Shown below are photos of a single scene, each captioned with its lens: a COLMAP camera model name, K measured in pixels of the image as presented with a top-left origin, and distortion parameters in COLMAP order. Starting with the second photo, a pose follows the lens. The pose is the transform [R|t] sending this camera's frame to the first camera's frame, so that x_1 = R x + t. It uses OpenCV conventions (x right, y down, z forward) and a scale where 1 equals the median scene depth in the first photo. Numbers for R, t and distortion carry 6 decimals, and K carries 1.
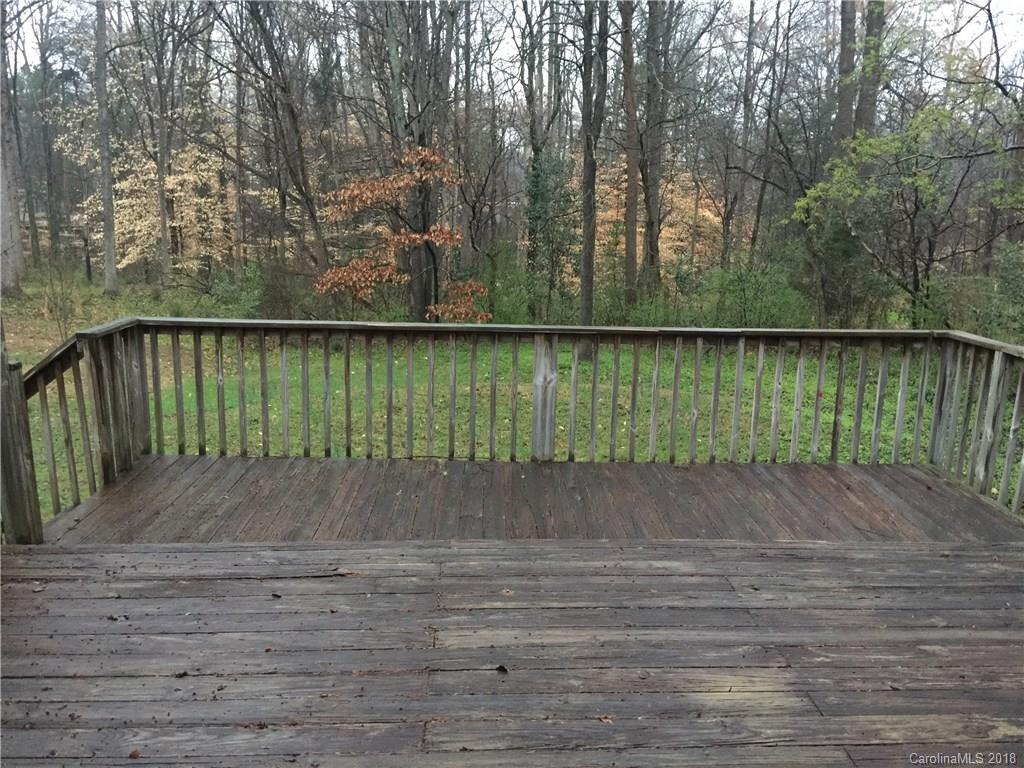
lens RADIAL K [[864.8, 0, 503.9], [0, 864.8, 379.7], [0, 0, 1]] dist [0.070827, -0.134145]
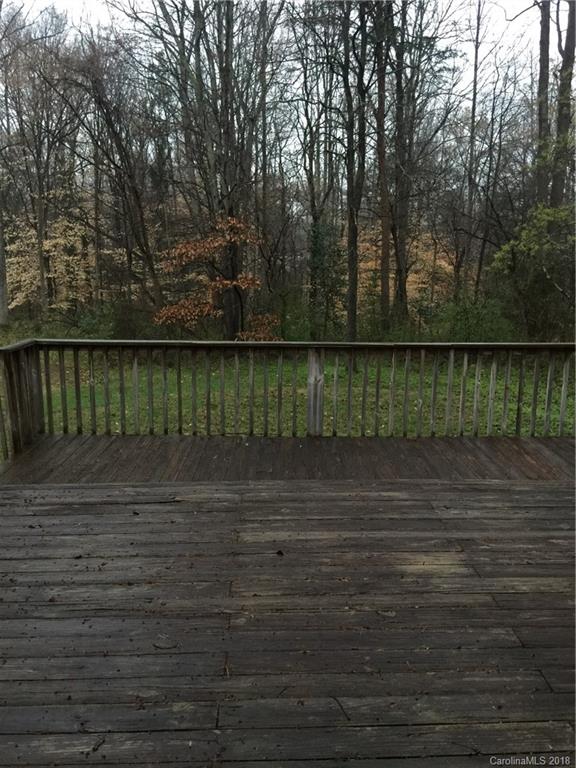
lens RADIAL K [[648.6, 0, 287.7], [0, 648.6, 382.5], [0, 0, 1]] dist [0.070827, -0.134145]
pose [[0.999897, -0.009643, -0.010667, 0.011896], [0.009529, 0.999897, -0.010699, 0.015377], [0.010769, 0.010597, 0.999886, -0.080968]]
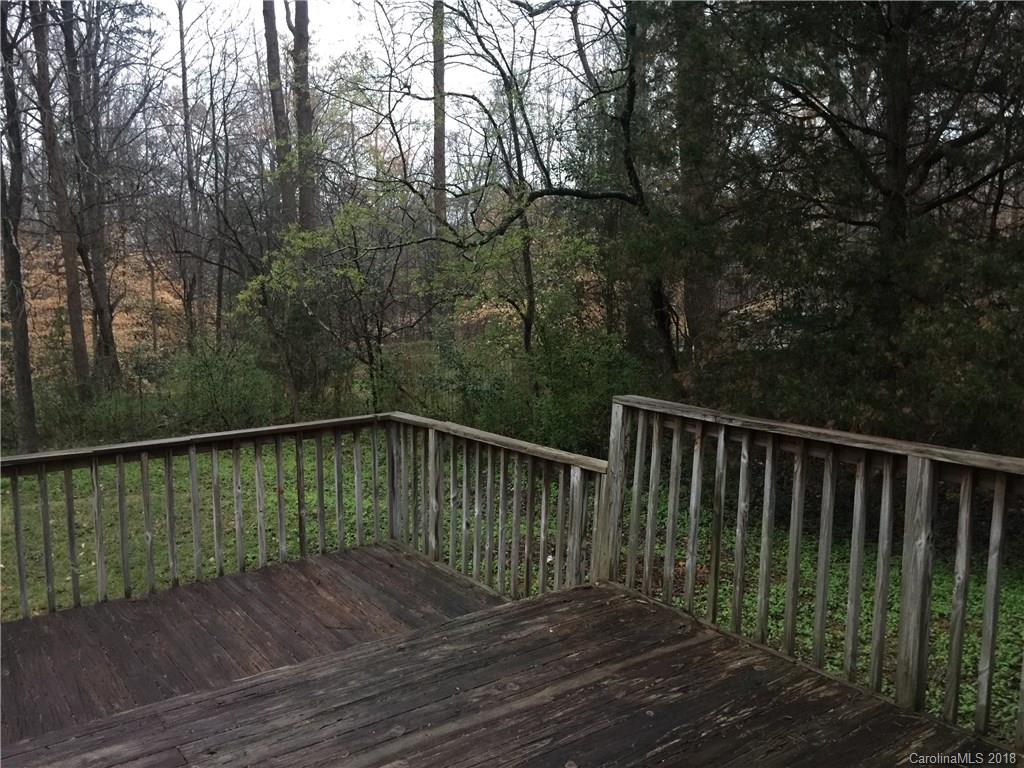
lens RADIAL K [[864.8, 0, 511.3], [0, 864.8, 381.7], [0, 0, 1]] dist [0.070827, -0.134145]
pose [[0.826800, -0.095377, 0.554350, 0.044545], [0.141427, 0.989109, -0.040758, -0.029389], [-0.544426, 0.112099, 0.831285, 0.026043]]
